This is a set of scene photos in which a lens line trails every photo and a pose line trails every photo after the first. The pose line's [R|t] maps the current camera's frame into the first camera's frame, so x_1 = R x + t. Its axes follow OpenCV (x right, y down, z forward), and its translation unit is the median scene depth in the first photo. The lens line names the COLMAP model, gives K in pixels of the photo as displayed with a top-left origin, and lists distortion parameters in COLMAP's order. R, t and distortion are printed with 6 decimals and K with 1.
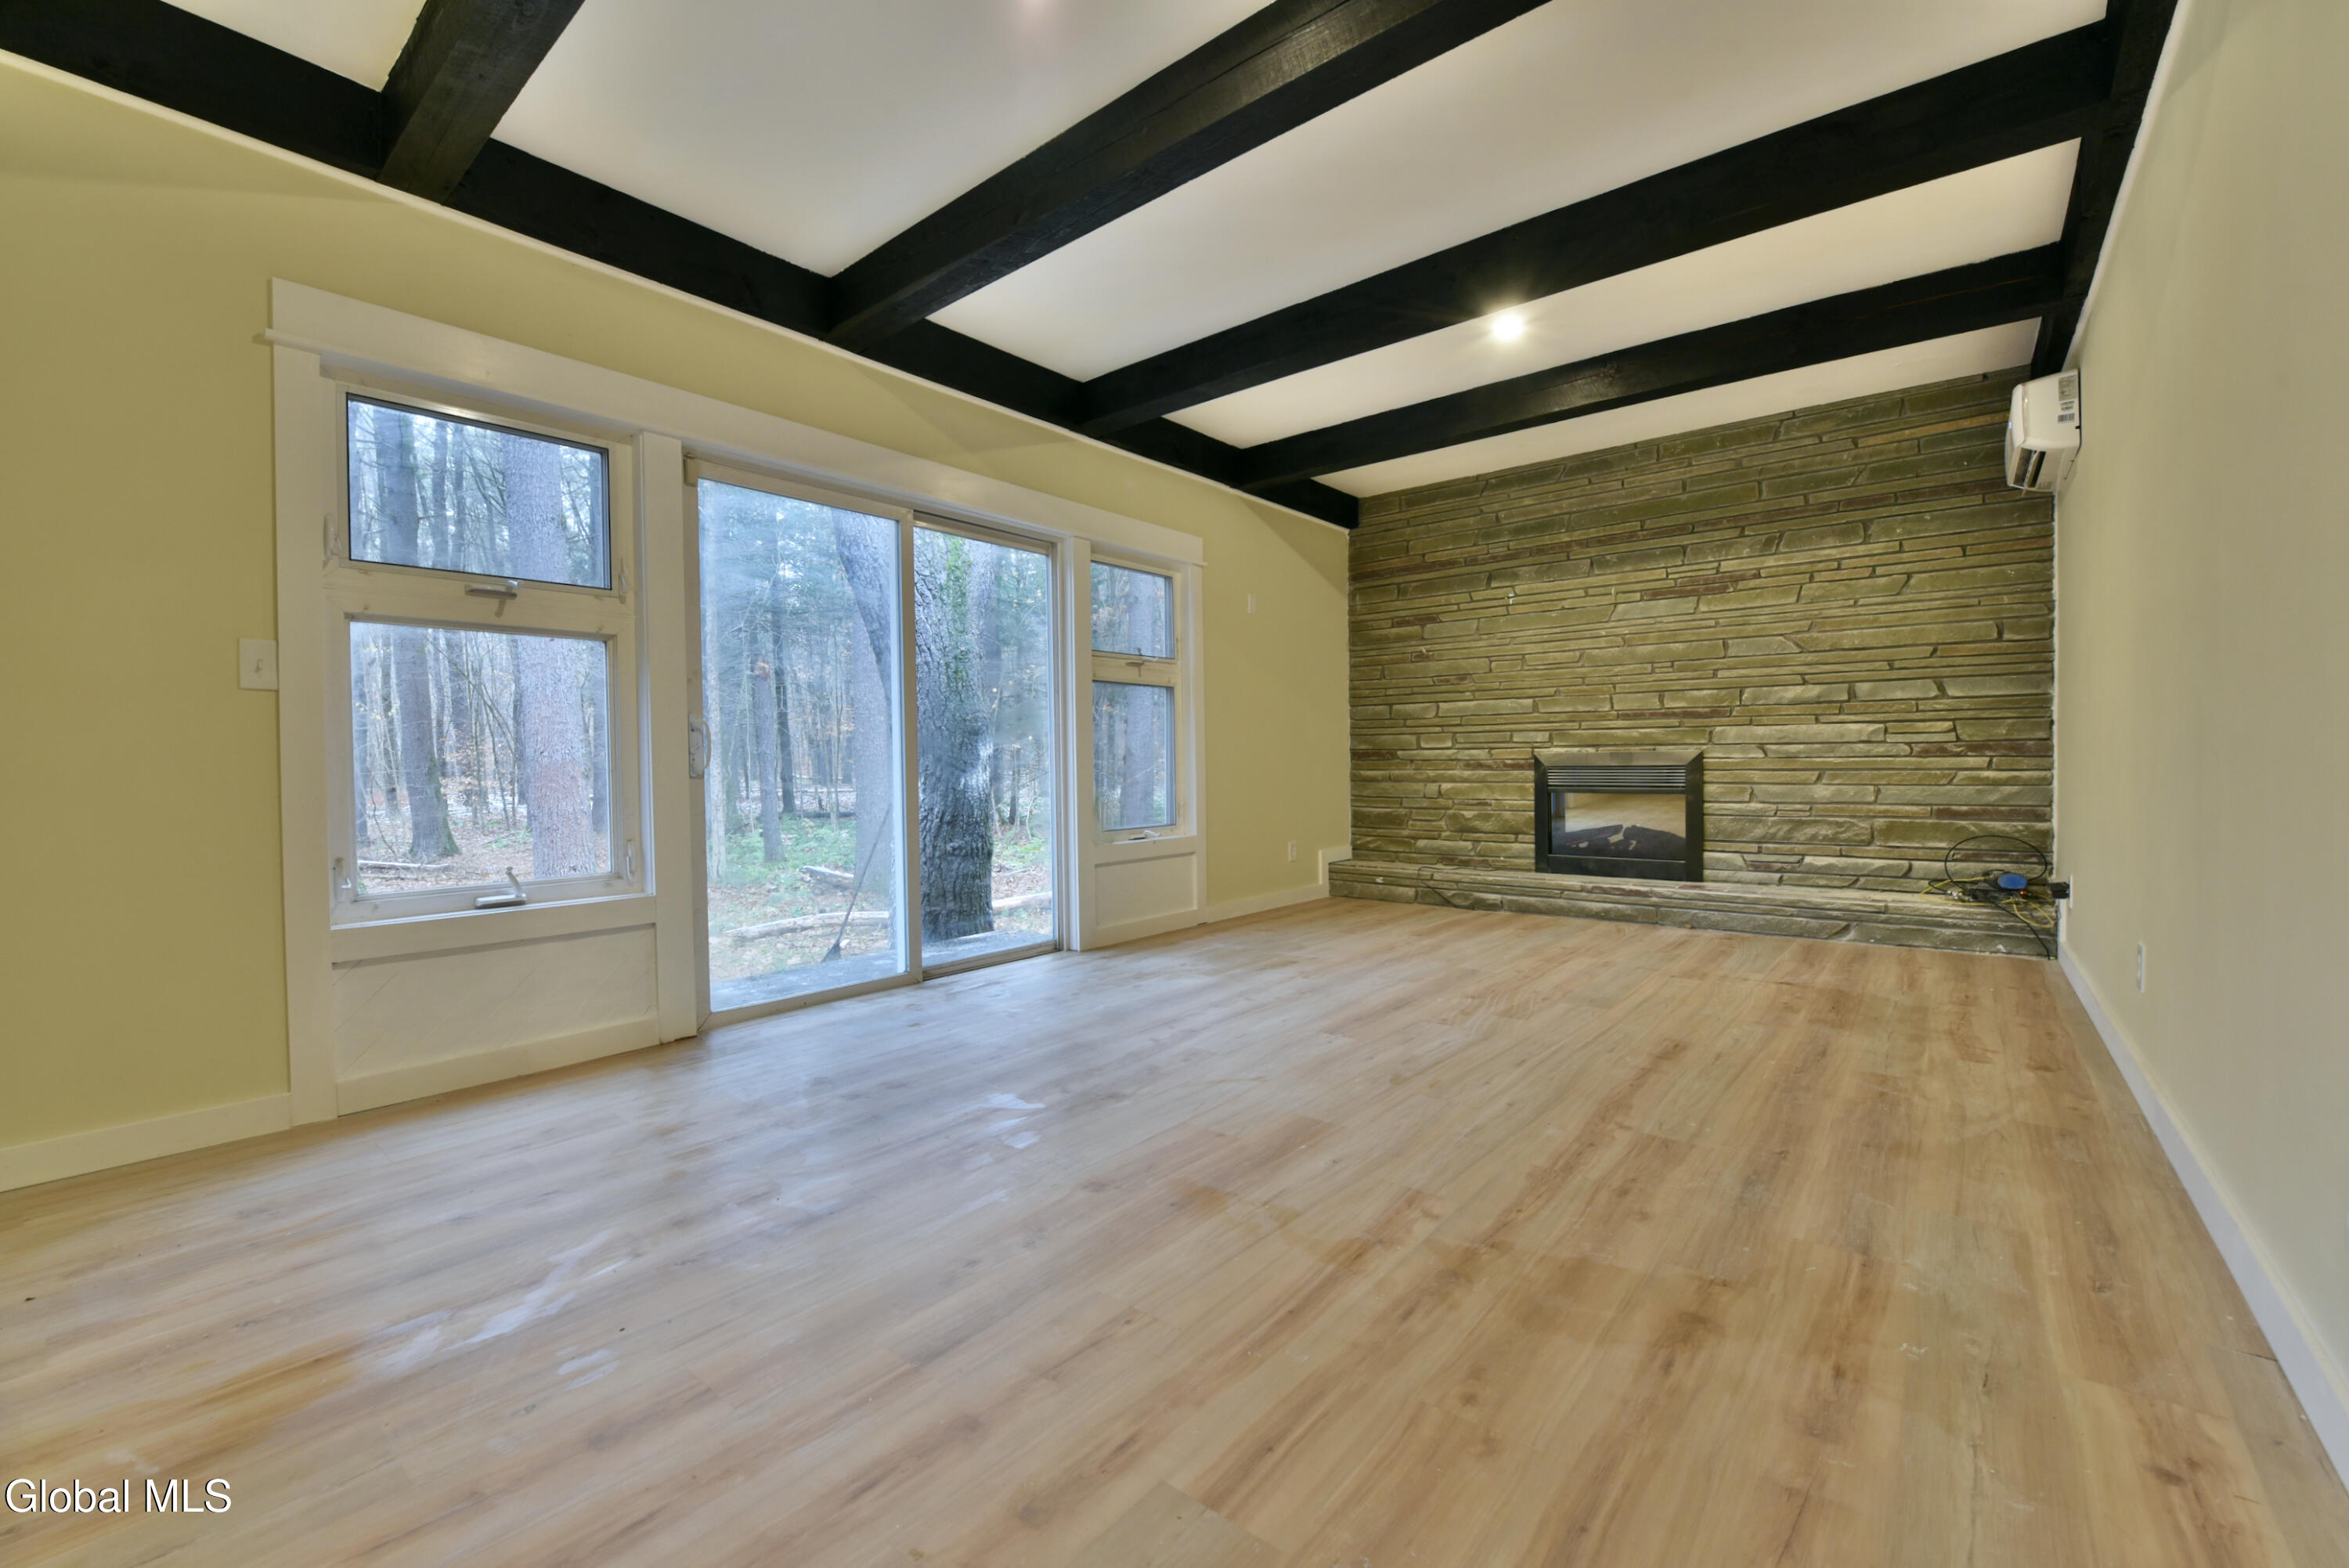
lens RADIAL K [[960.0, 0, 1181.5], [0, 960.0, 786.8], [0, 0, 1]] dist [-0.018787, -0.001106]
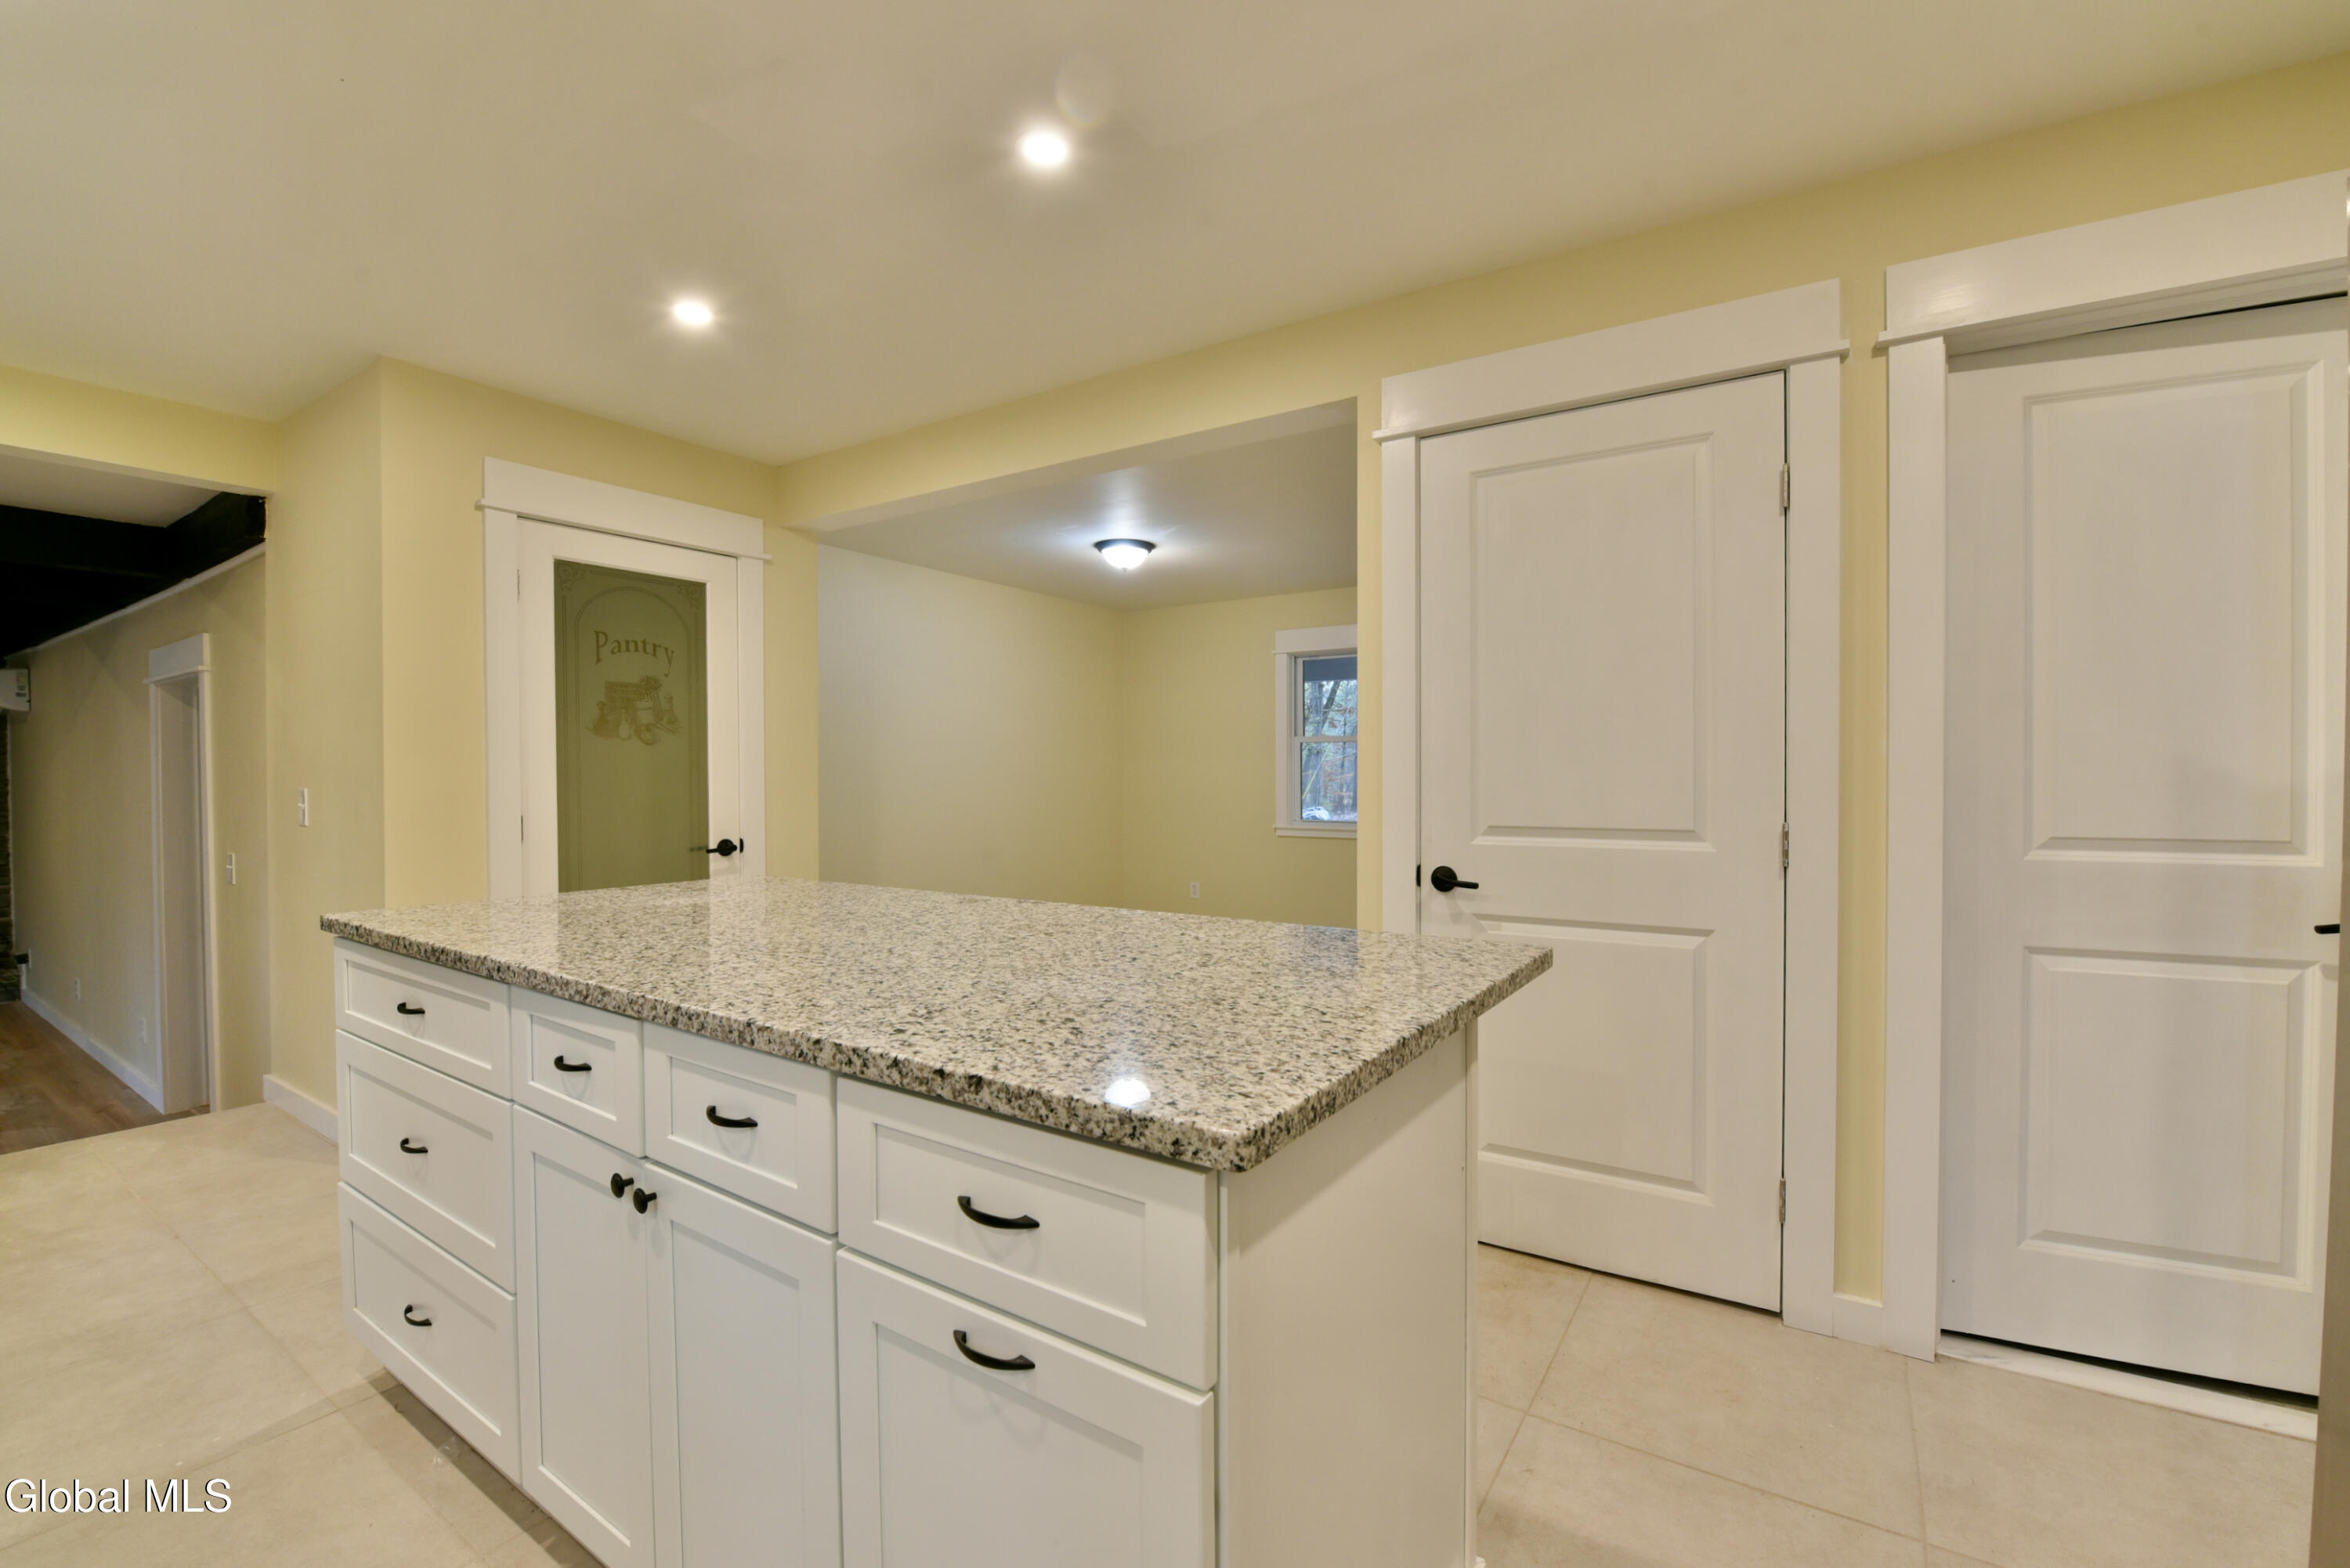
lens RADIAL K [[960.4, 0, 1182.0], [0, 960.4, 786.8], [0, 0, 1]] dist [-0.018787, -0.001106]
pose [[-0.107427, -0.001183, 0.994212, -0.775441], [0.026805, 0.999632, 0.004086, -0.122217], [-0.993852, 0.027088, -0.107355, -0.735461]]
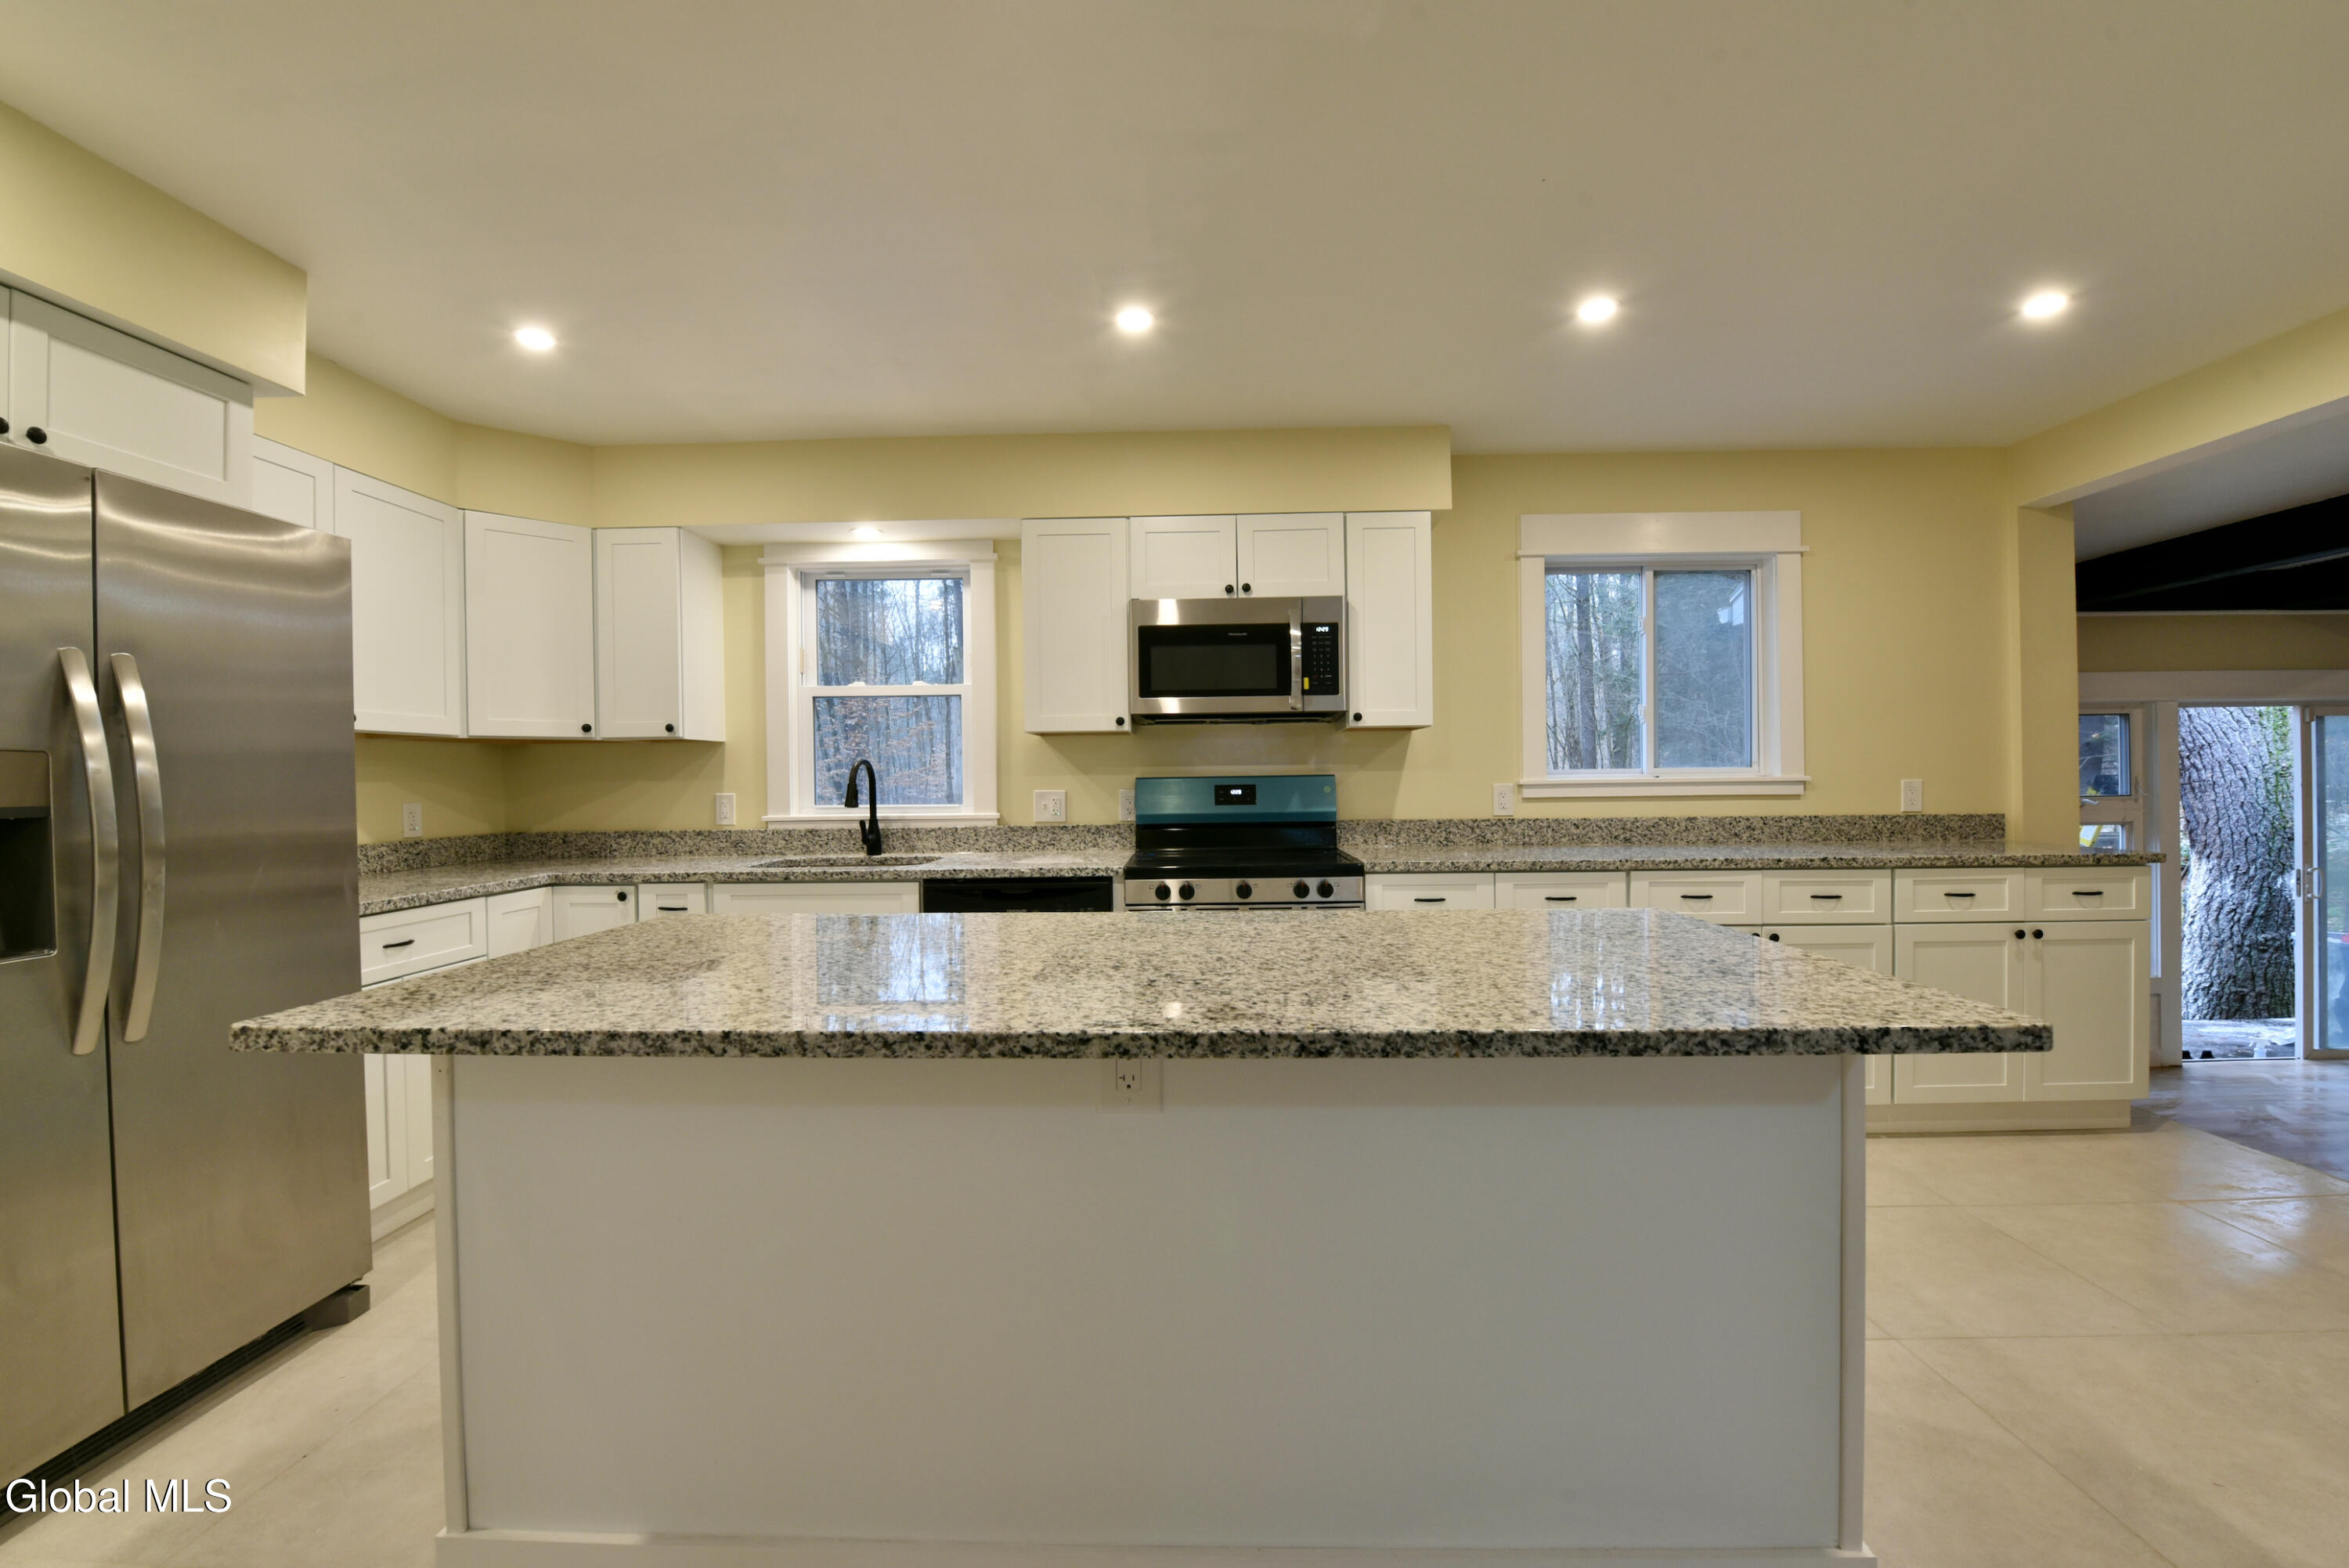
lens RADIAL K [[937.7, 0, 1181.4], [0, 937.7, 781.4], [0, 0, 1]] dist [-0.014857, -0.003902]
pose [[0.607609, 0.006179, -0.794212, -0.205303], [-0.013931, 0.999899, -0.002879, -0.128193], [0.794114, 0.012813, 0.607634, -0.854206]]
